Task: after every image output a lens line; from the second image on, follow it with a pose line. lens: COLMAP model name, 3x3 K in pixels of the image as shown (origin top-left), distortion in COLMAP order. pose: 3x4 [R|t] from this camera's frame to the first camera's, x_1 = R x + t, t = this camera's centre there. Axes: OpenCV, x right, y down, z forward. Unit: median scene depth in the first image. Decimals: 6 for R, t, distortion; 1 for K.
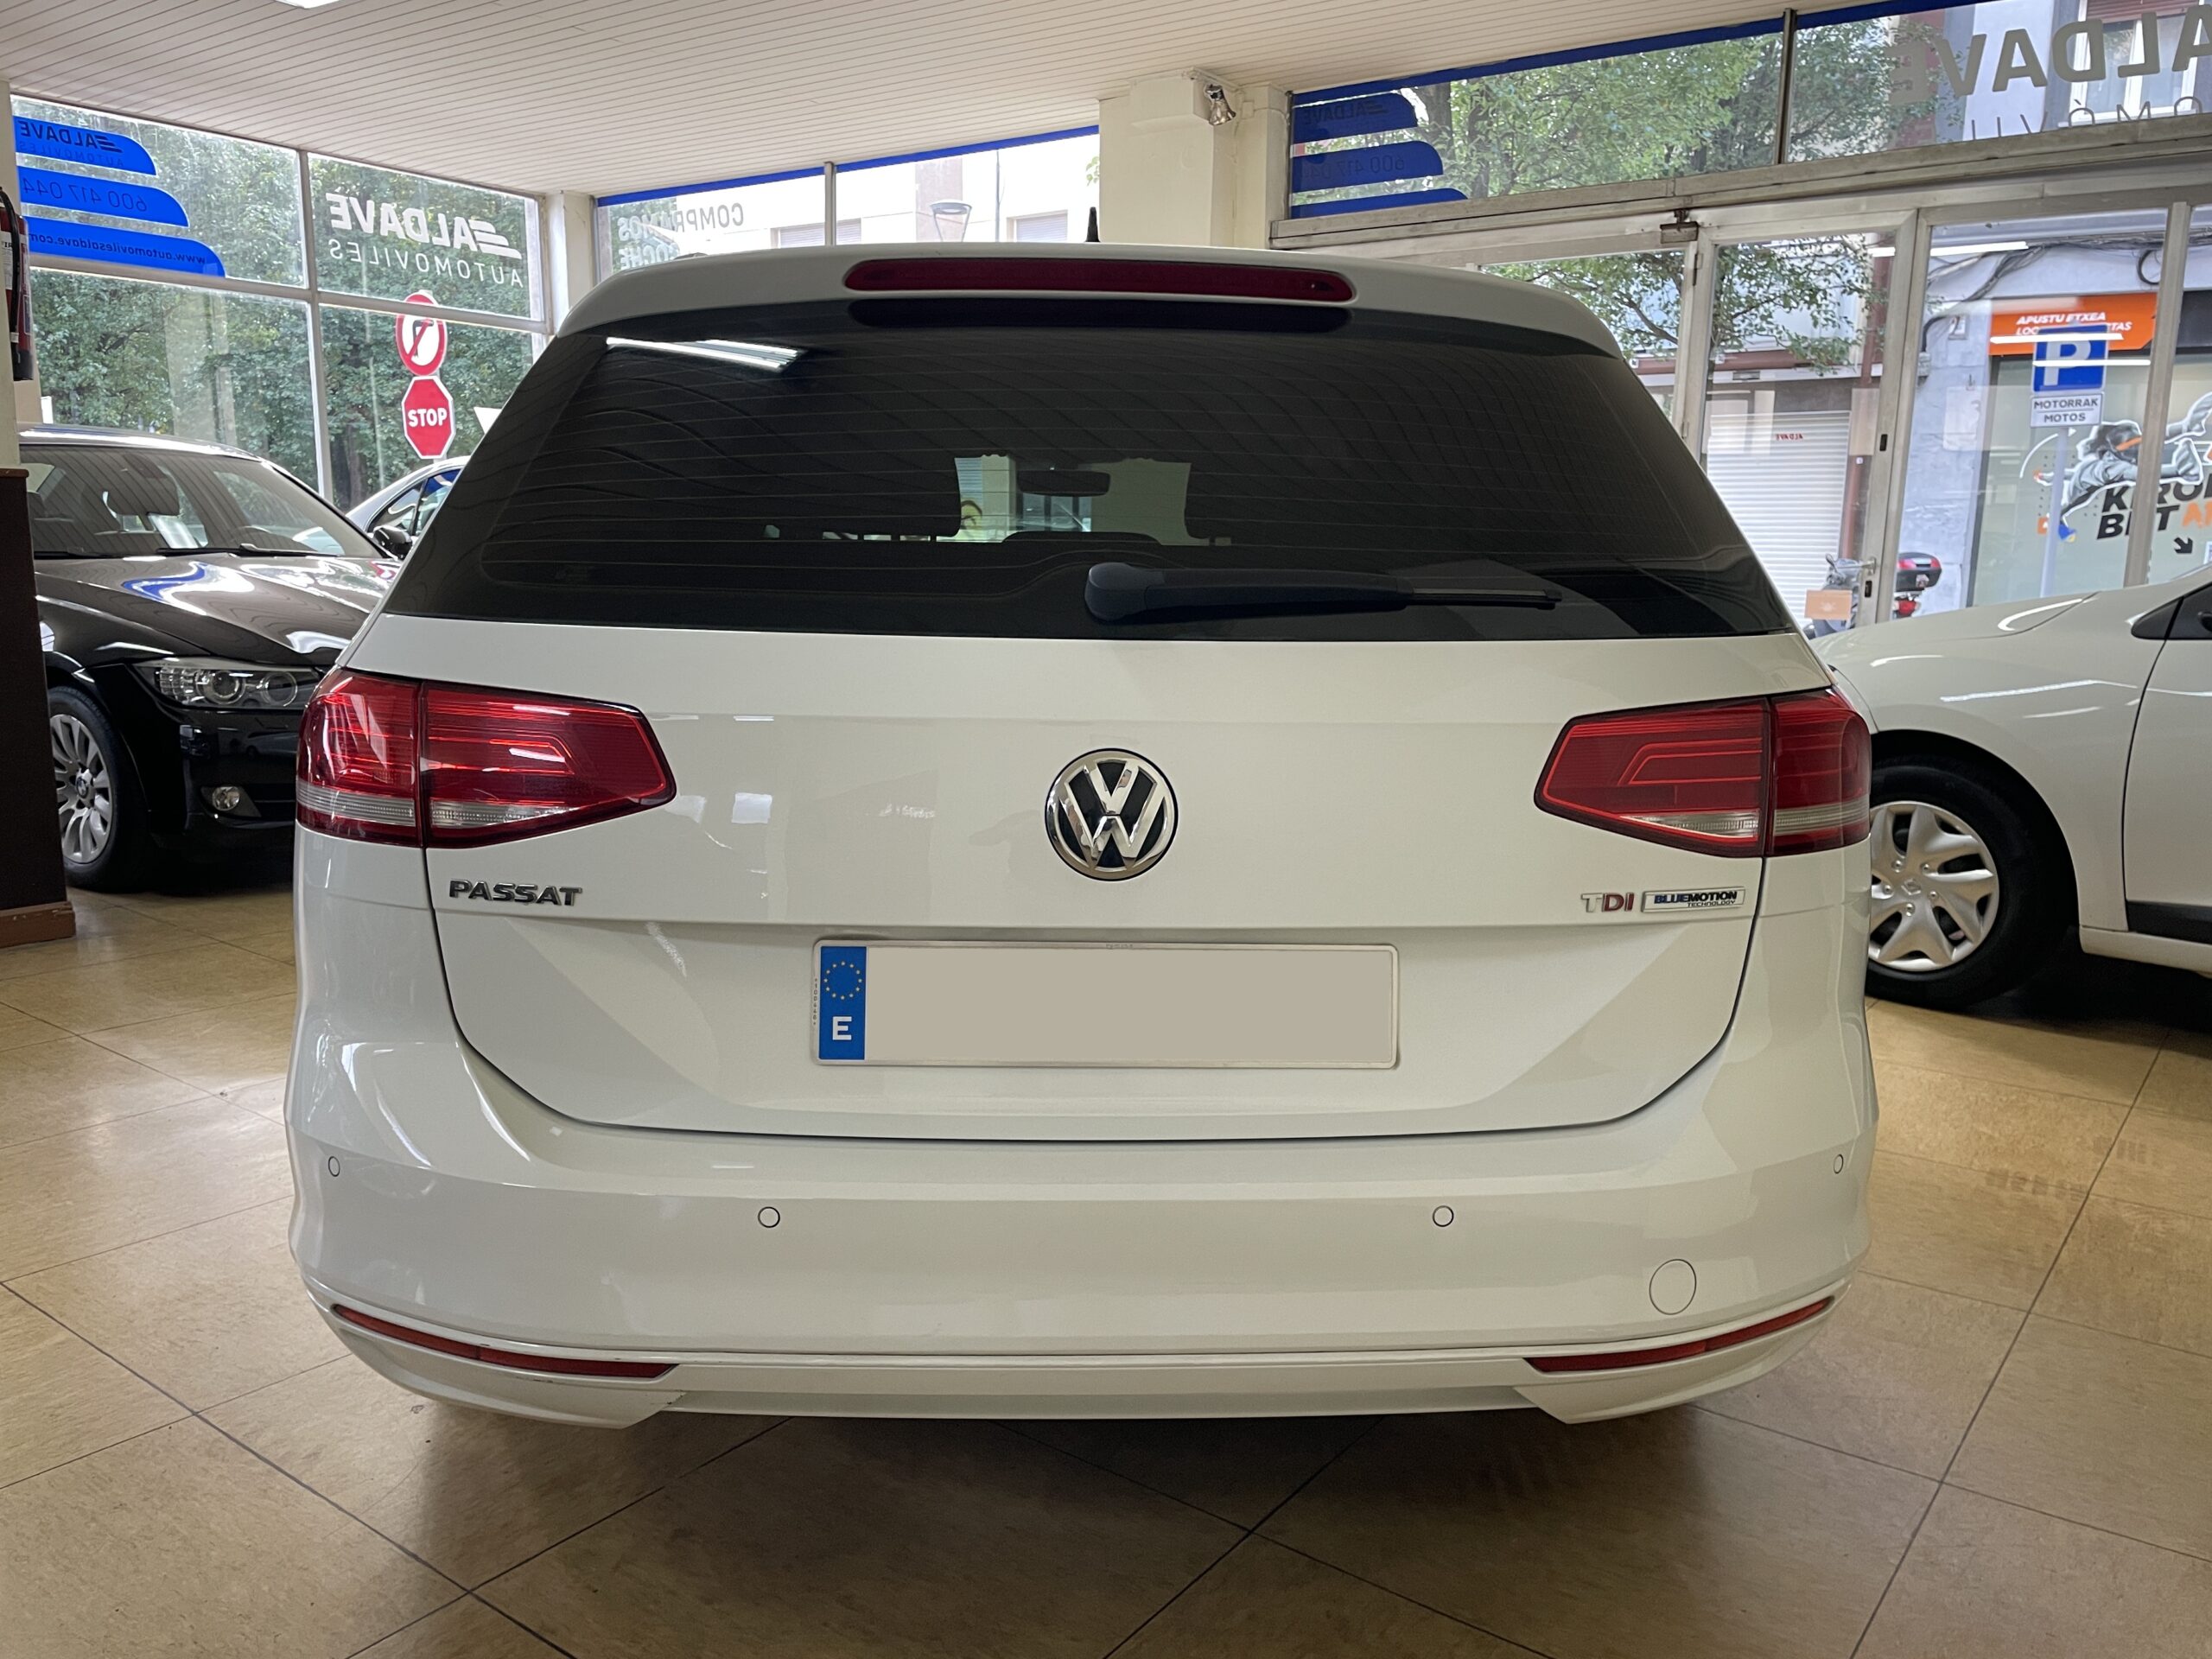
lens RADIAL K [[1657.1, 0, 1106.0], [0, 1657.1, 829.5], [0, 0, 1]] dist [0.083098, -0.107646]
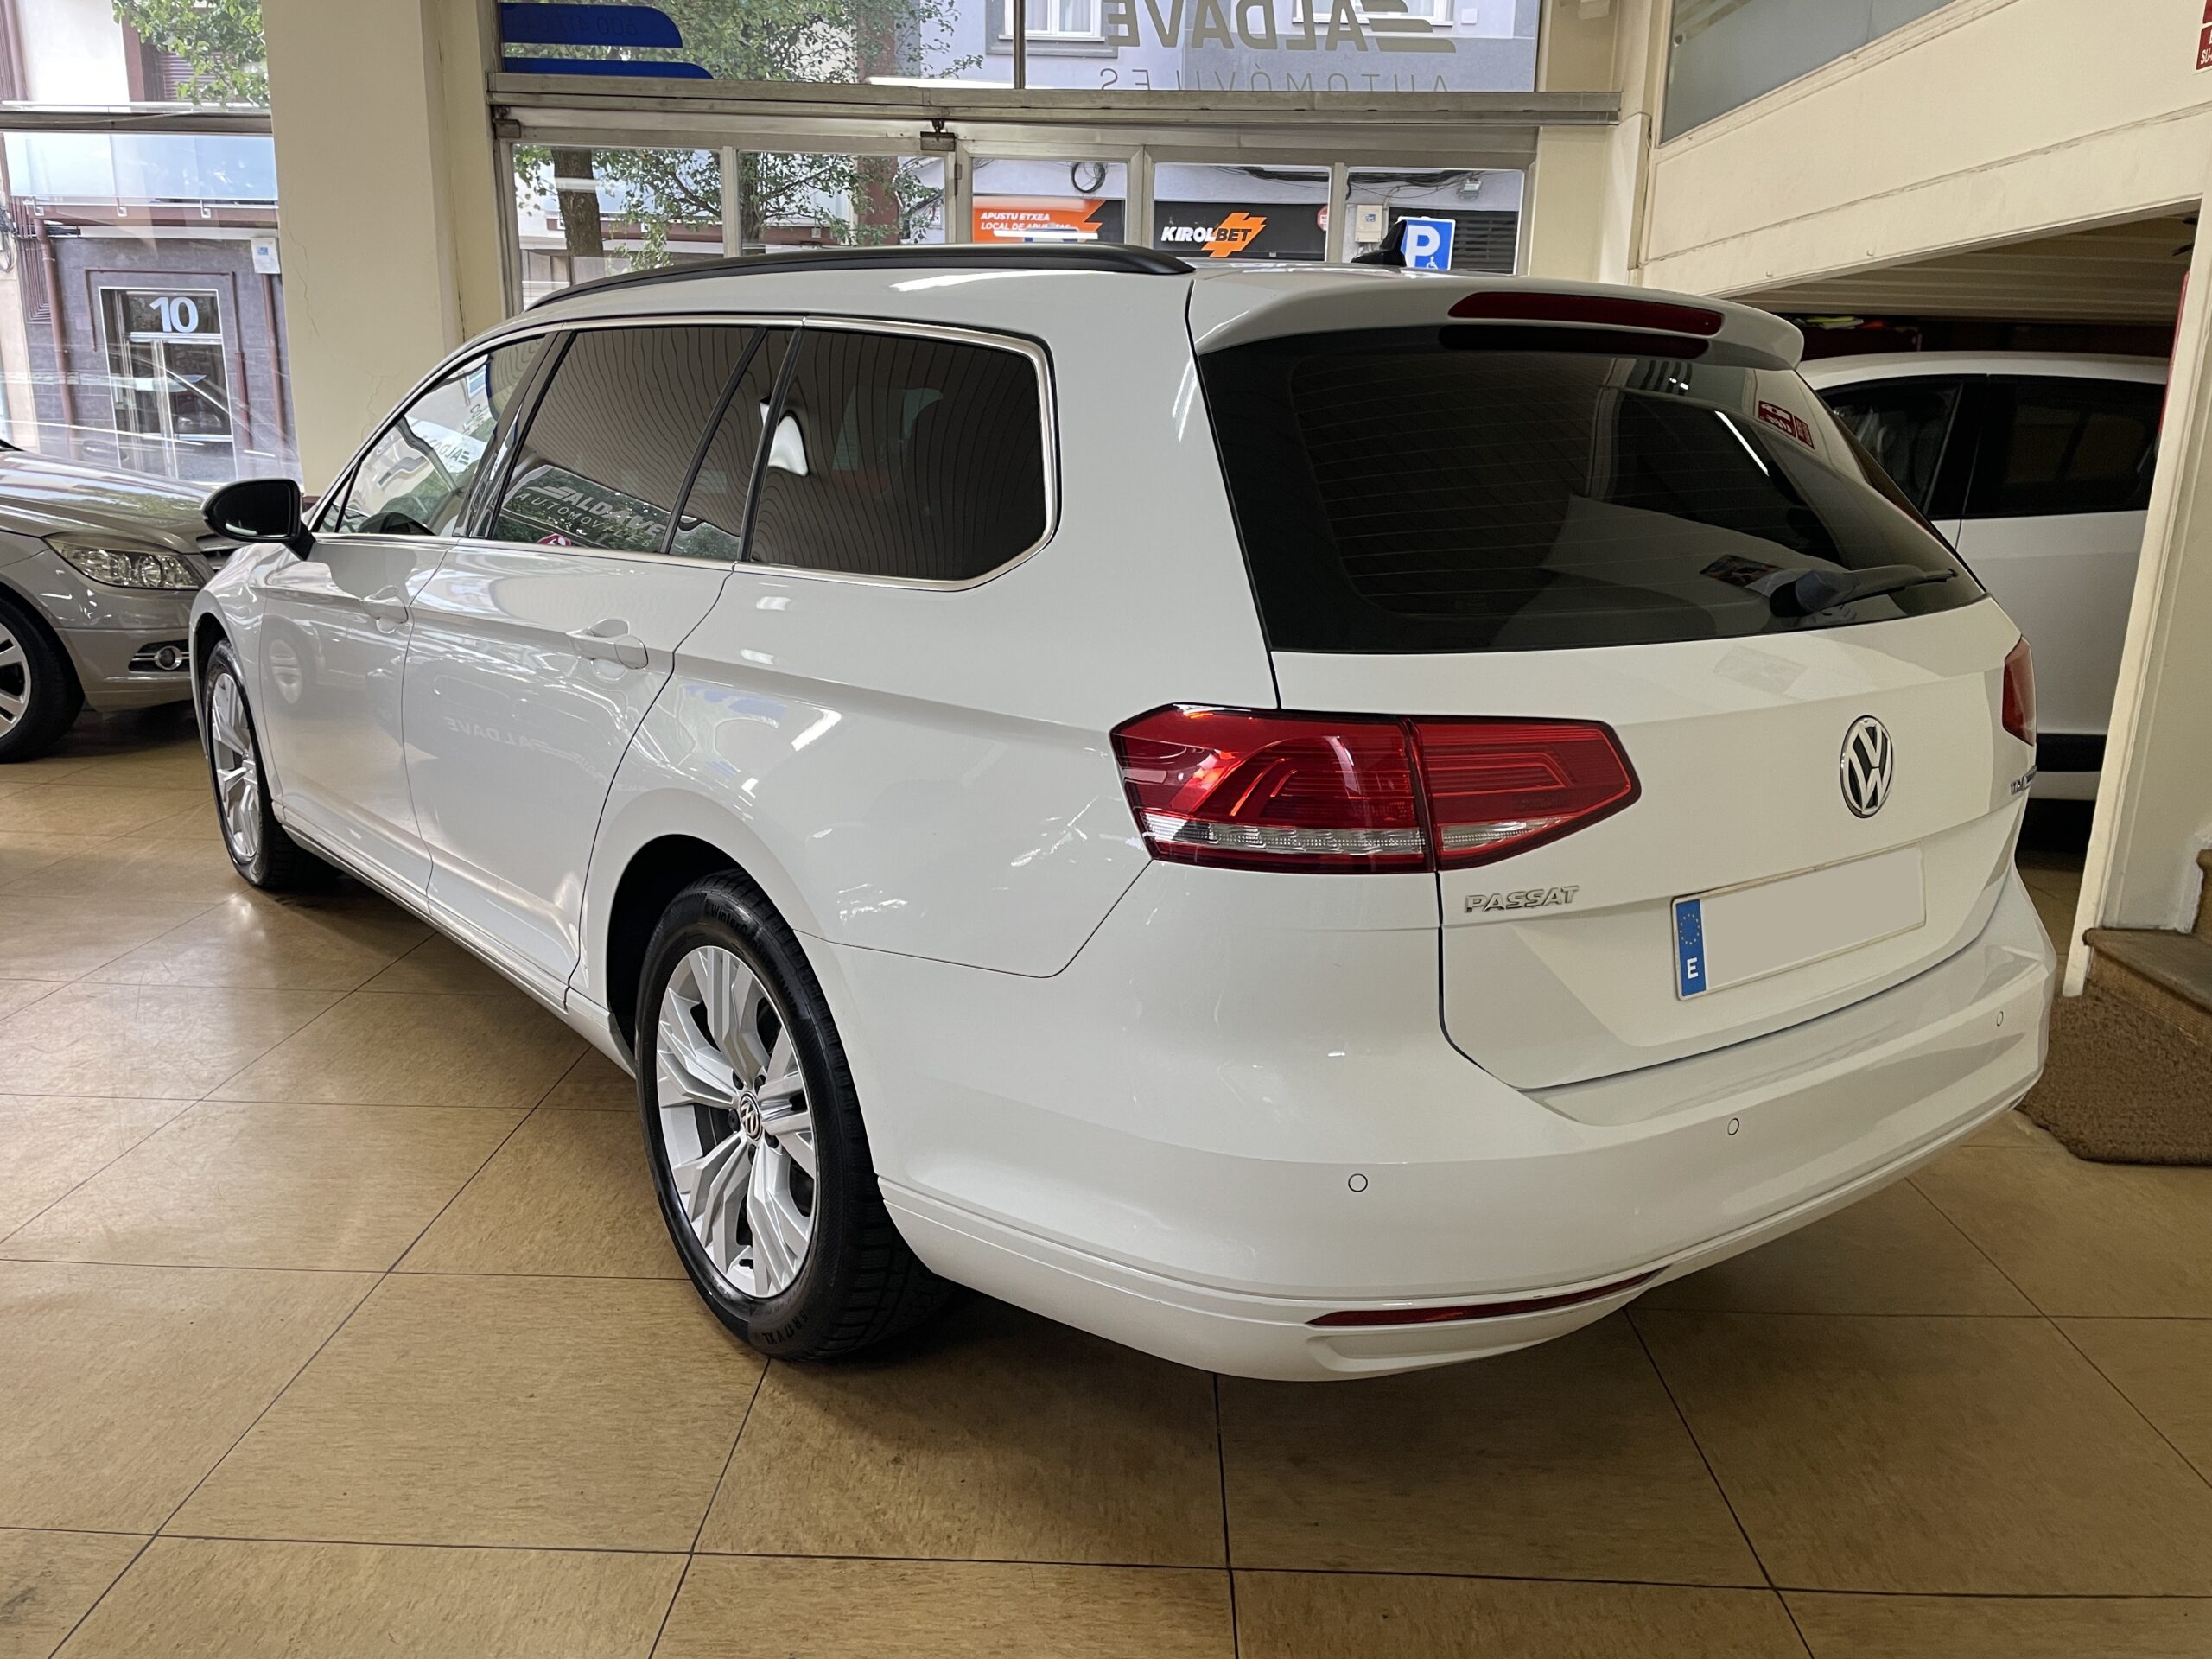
lens RADIAL K [[1657.1, 0, 1106.0], [0, 1657.1, 829.5], [0, 0, 1]] dist [0.083098, -0.107646]
pose [[0.817132, -0.136665, 0.560015, -0.227762], [0.090758, 0.989874, 0.109140, -0.029435], [-0.569261, -0.038355, 0.821262, 0.048078]]
